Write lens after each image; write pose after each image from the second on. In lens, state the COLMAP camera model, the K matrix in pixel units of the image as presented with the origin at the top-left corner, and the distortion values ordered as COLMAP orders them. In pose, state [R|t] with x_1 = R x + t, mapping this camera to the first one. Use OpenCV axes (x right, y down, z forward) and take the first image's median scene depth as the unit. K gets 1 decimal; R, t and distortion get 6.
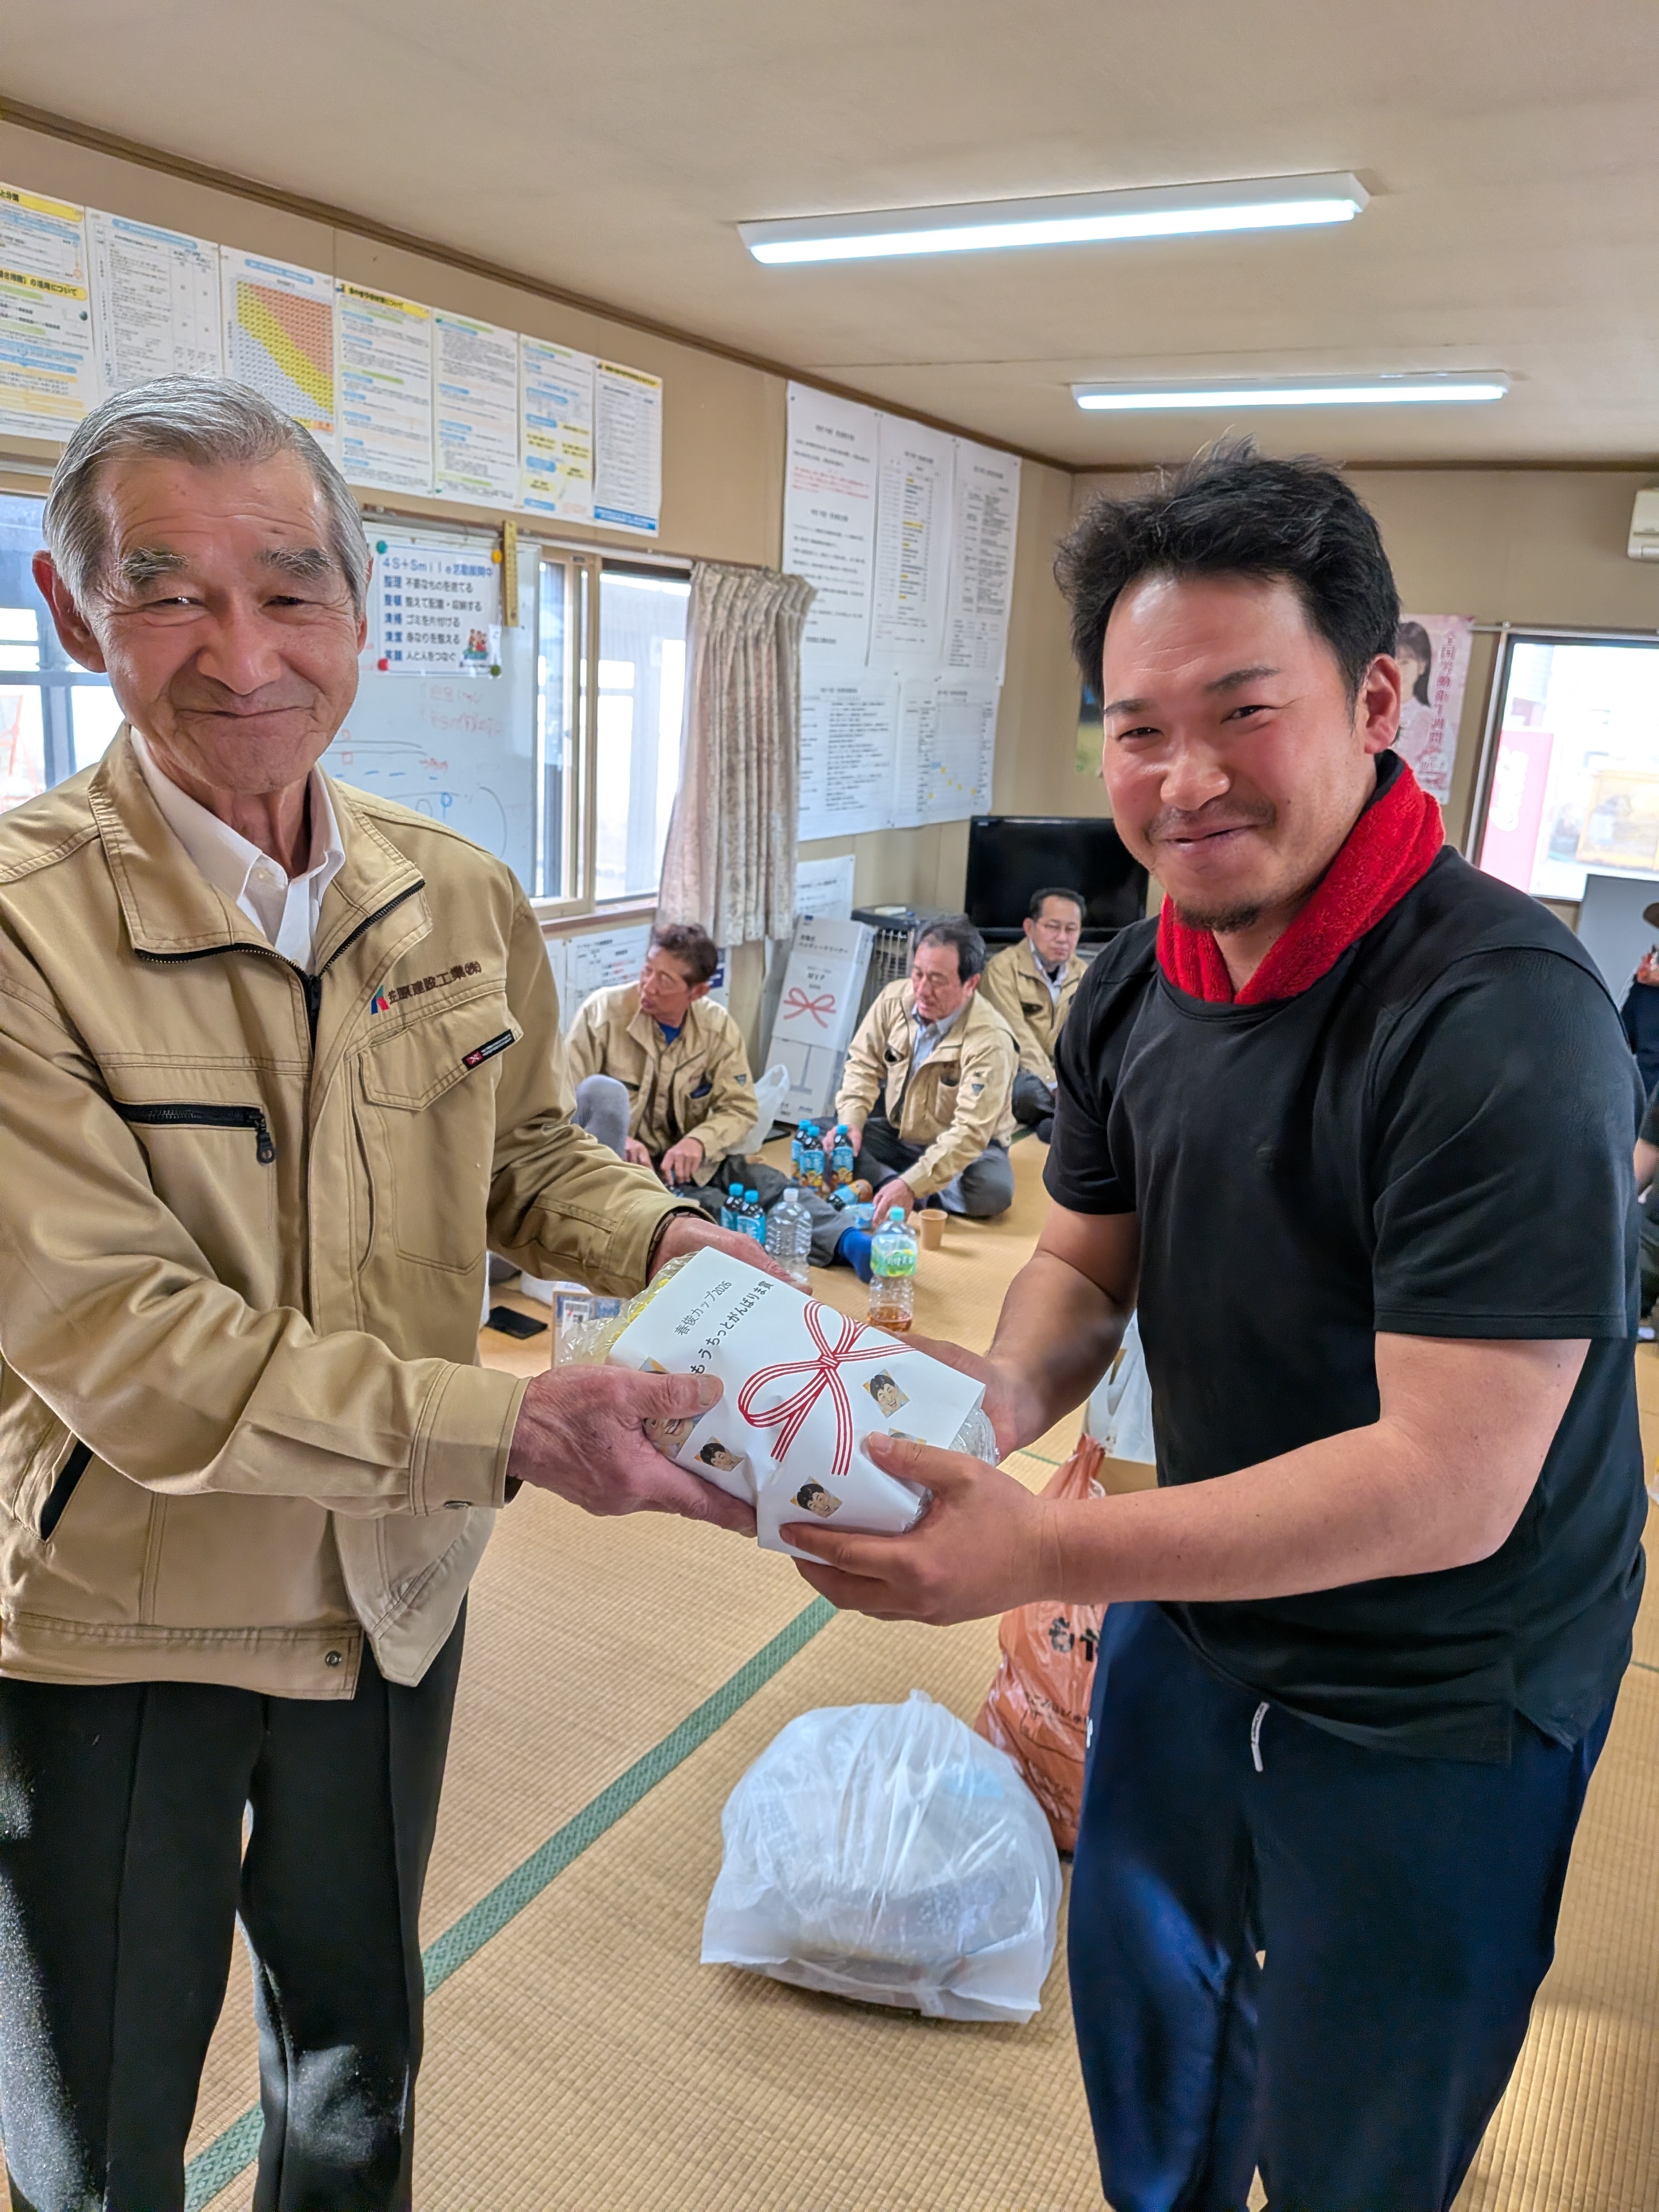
lens RADIAL K [[1588.3, 0, 831.7], [0, 1588.3, 1076.0], [0, 0, 1]] dist [0.068388, -0.110286]
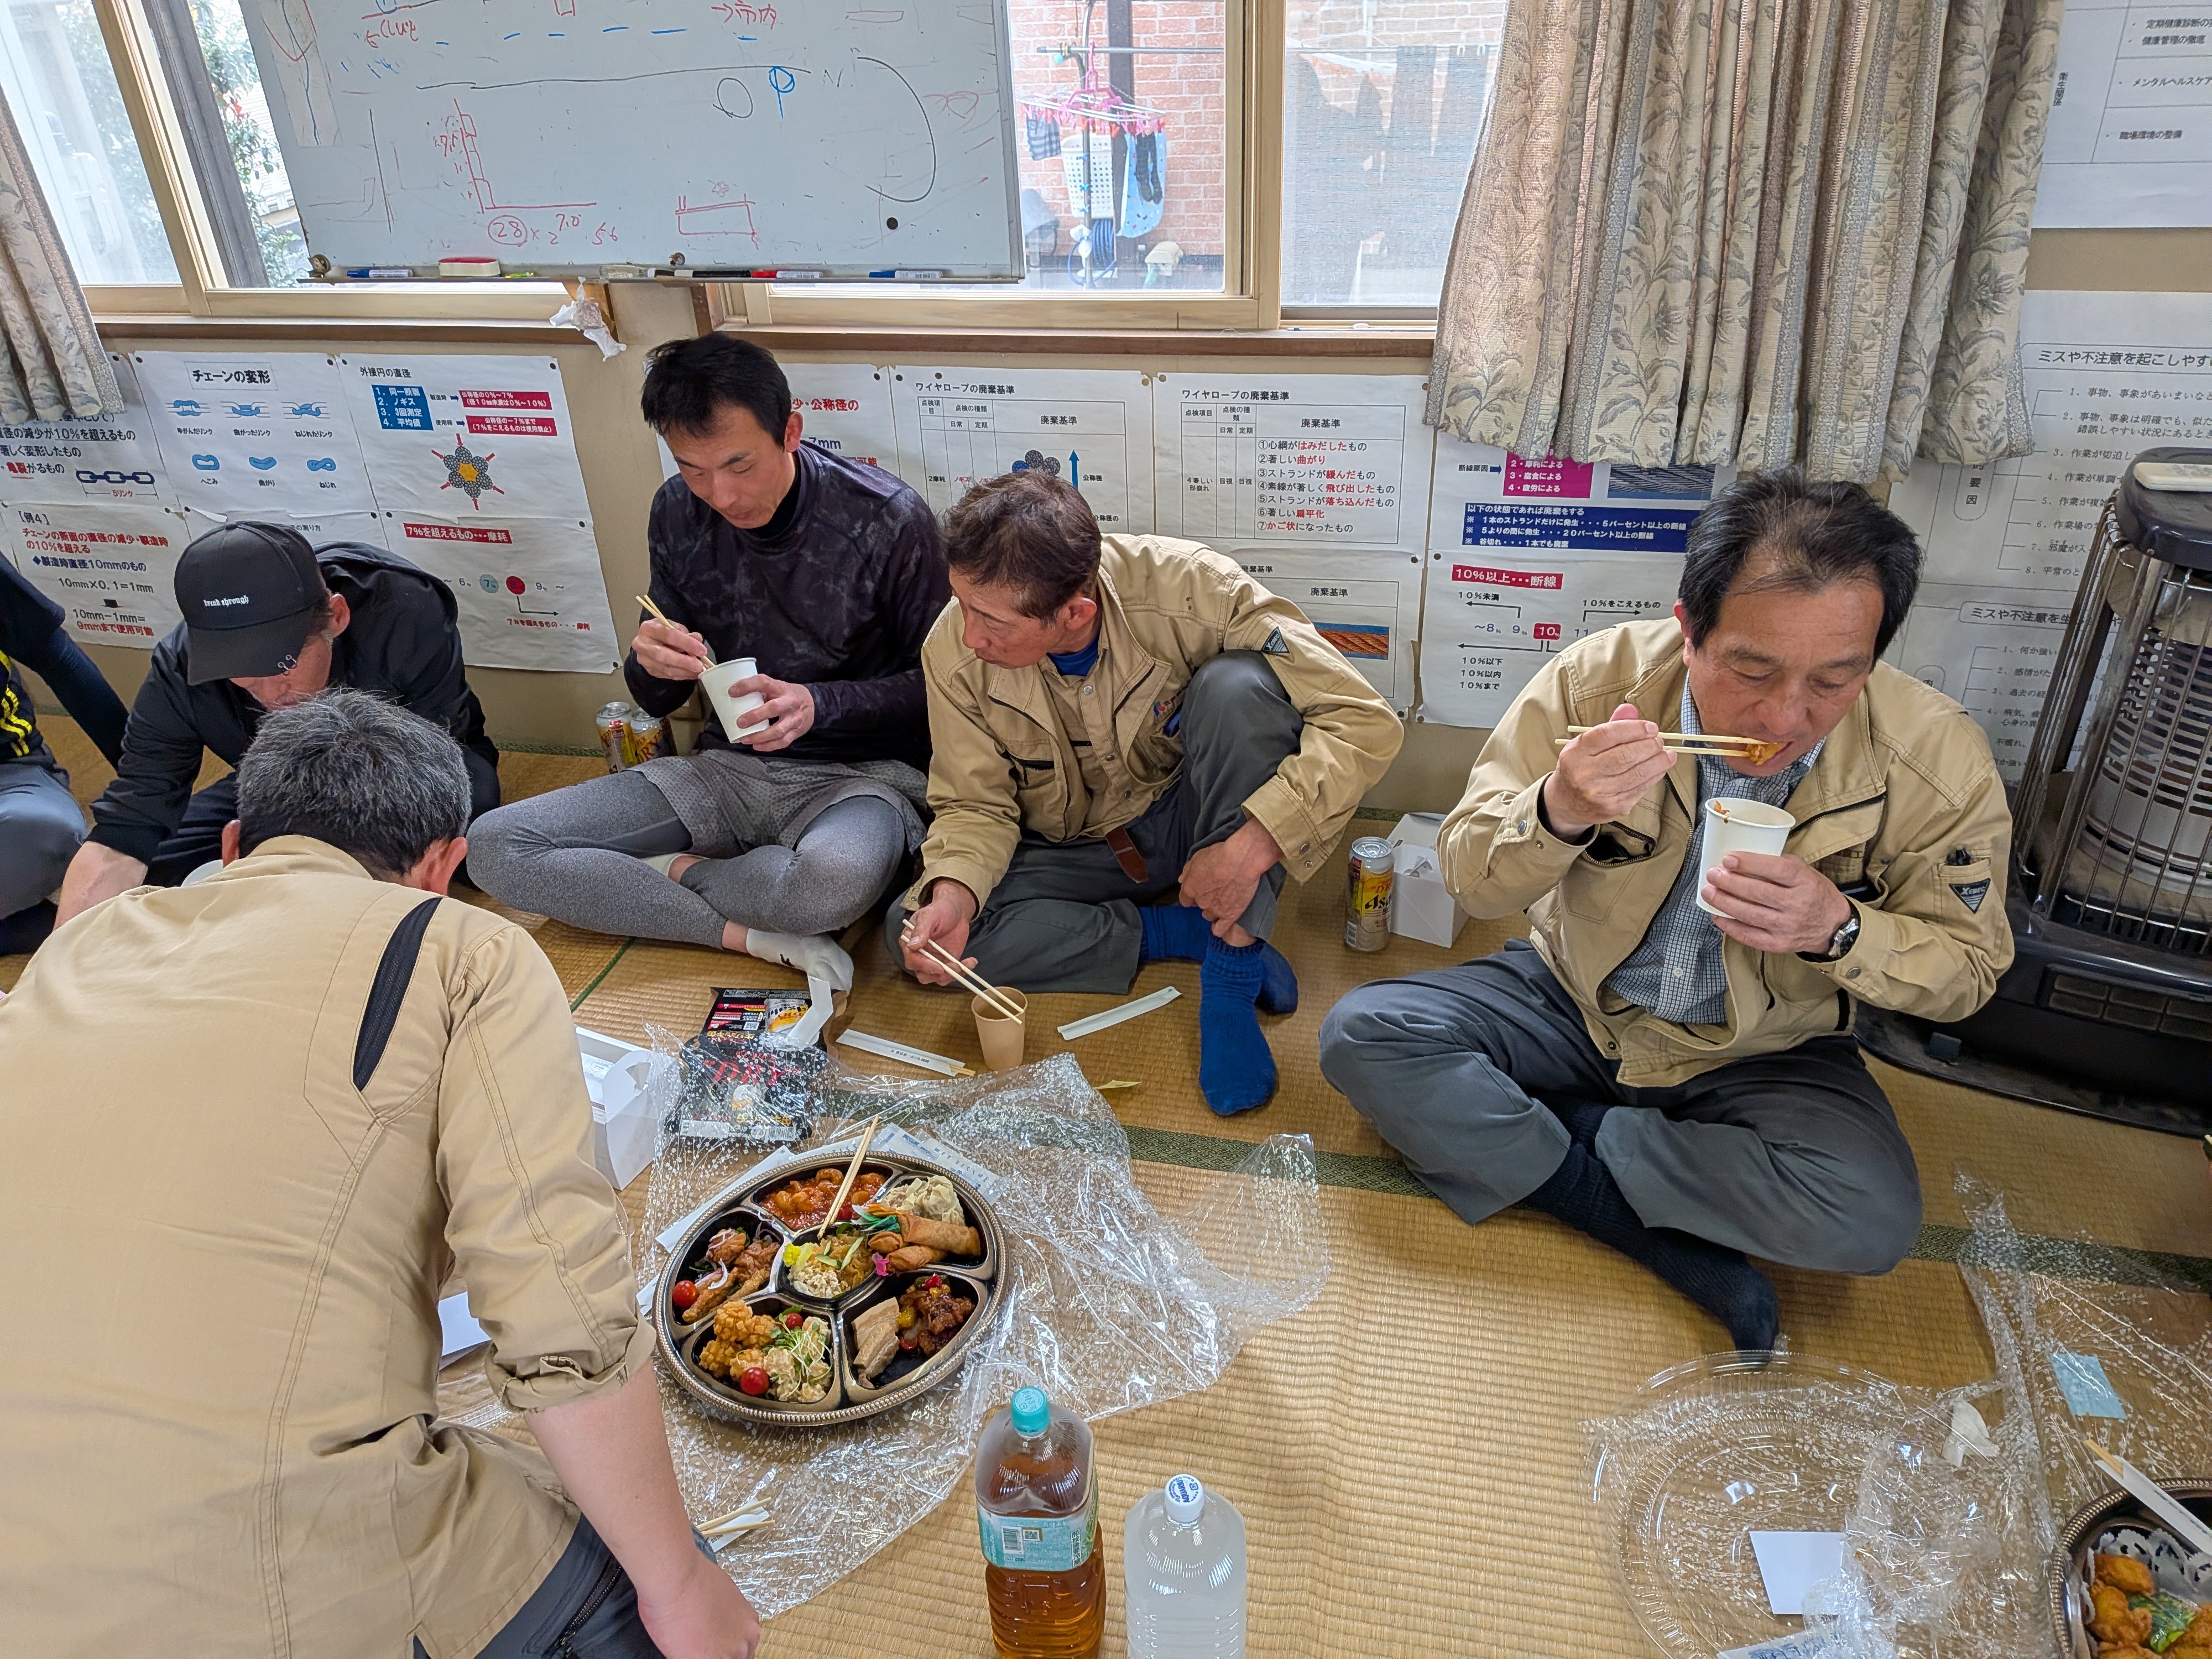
lens RADIAL K [[1588.3, 0, 1130.3], [0, 1588.3, 787.4], [0, 0, 1]] dist [0.068388, -0.110286]
pose [[0.297880, 0.402367, -0.865661, 0.321702], [-0.179746, 0.914248, 0.363100, -0.141383], [0.937528, 0.047439, 0.344660, 0.763739]]
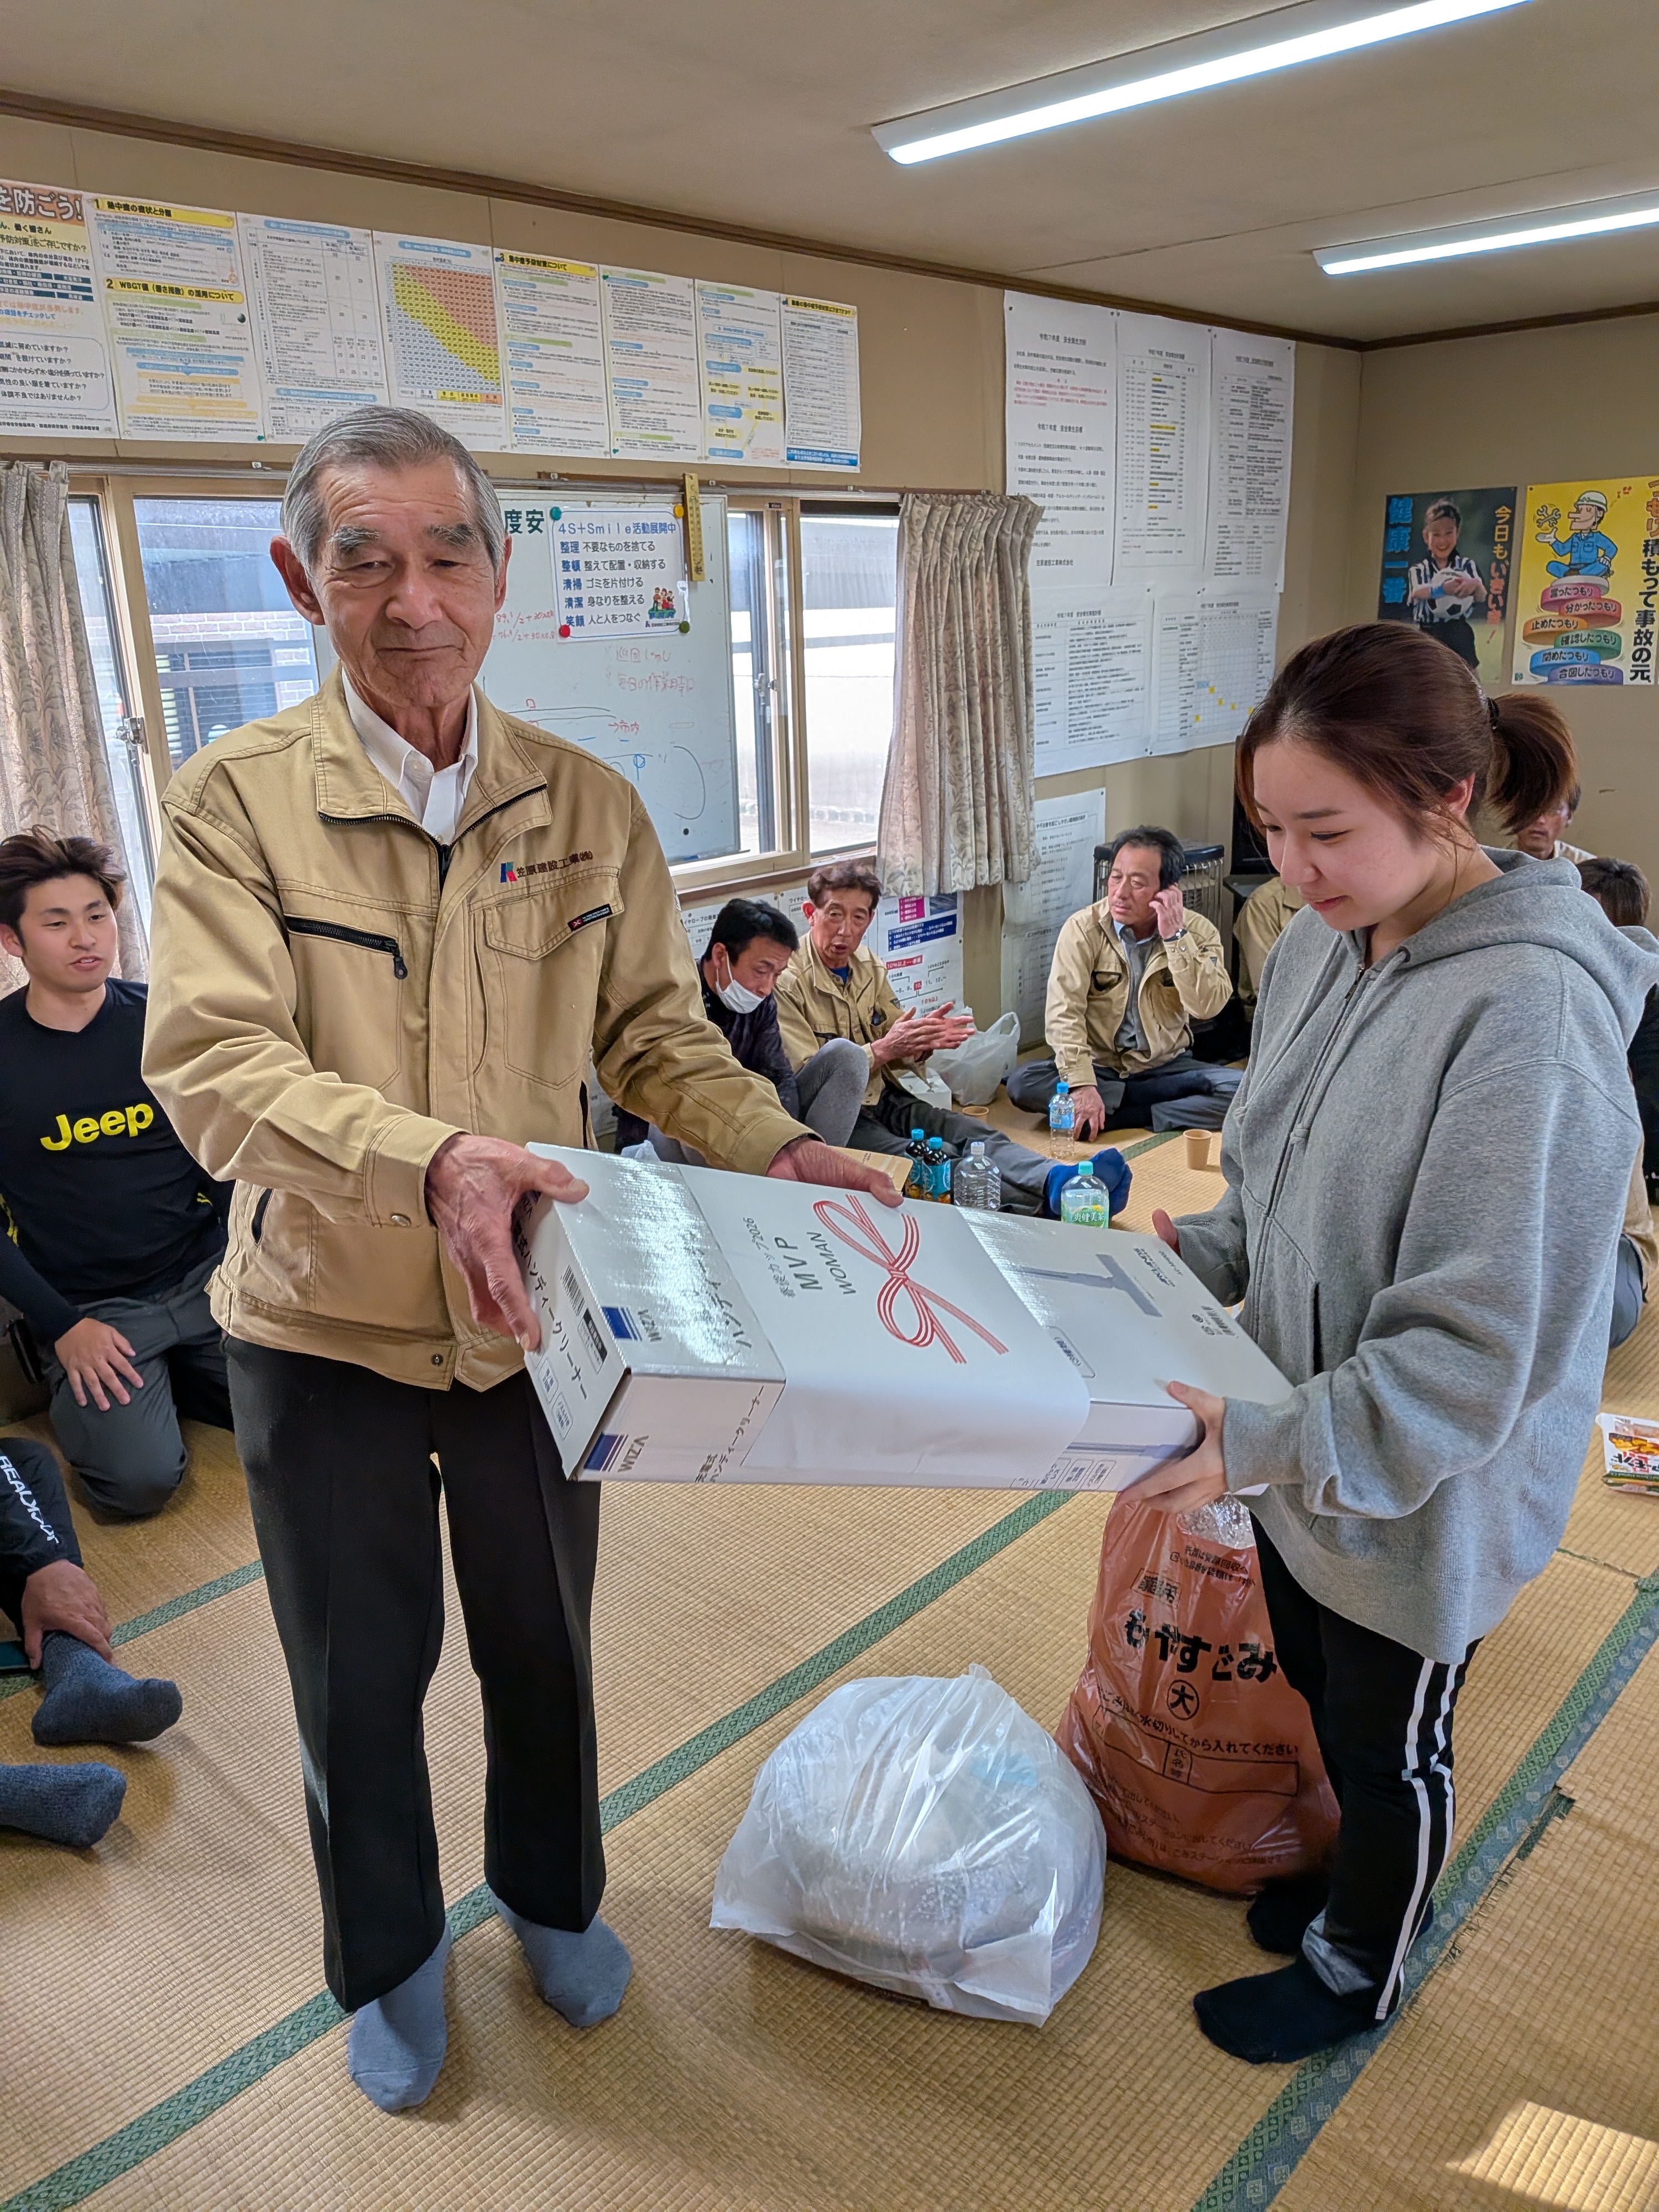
lens RADIAL K [[1588.3, 0, 808.1], [0, 1588.3, 1096.3], [0, 0, 1]] dist [0.068388, -0.110286]
pose [[0.969666, -0.016637, -0.243866, 0.086435], [0.027629, 0.998747, 0.041723, 0.000279], [0.242866, -0.047195, 0.968911, 0.029667]]
